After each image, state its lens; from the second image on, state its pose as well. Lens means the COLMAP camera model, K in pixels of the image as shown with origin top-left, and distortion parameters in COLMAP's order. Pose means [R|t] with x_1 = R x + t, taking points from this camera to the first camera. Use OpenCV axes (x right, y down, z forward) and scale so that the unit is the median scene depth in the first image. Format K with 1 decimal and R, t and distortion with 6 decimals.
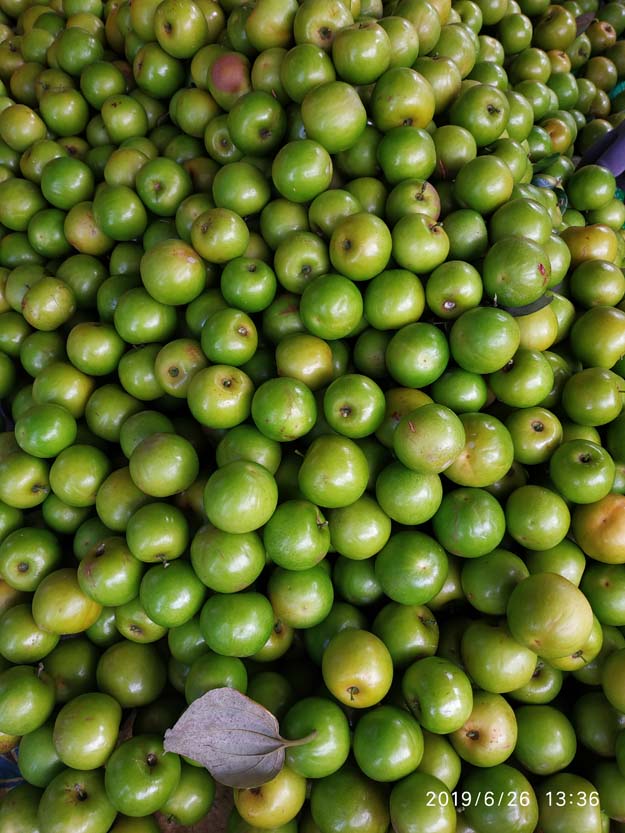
lens RADIAL K [[590.8, 0, 312.5], [0, 590.8, 416.5], [0, 0, 1]] dist [0.047436, -0.116753]
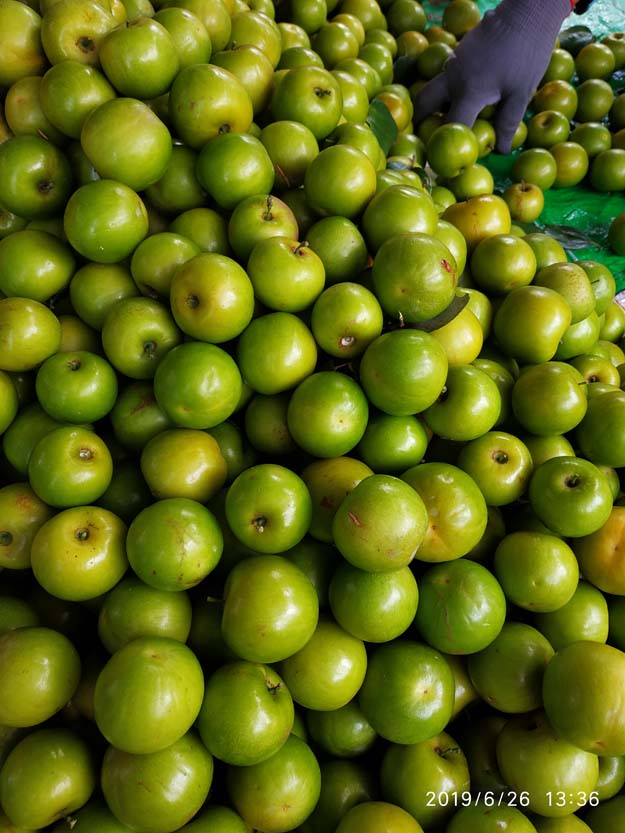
lens RADIAL K [[640.7, 0, 312.5], [0, 640.7, 416.5], [0, 0, 1]] dist [0.062537, -0.156060]
pose [[0.943278, -0.290651, 0.160463, 0.026719], [0.300402, 0.952985, -0.039734, -0.073952], [-0.141370, 0.085683, 0.986242, 0.195350]]
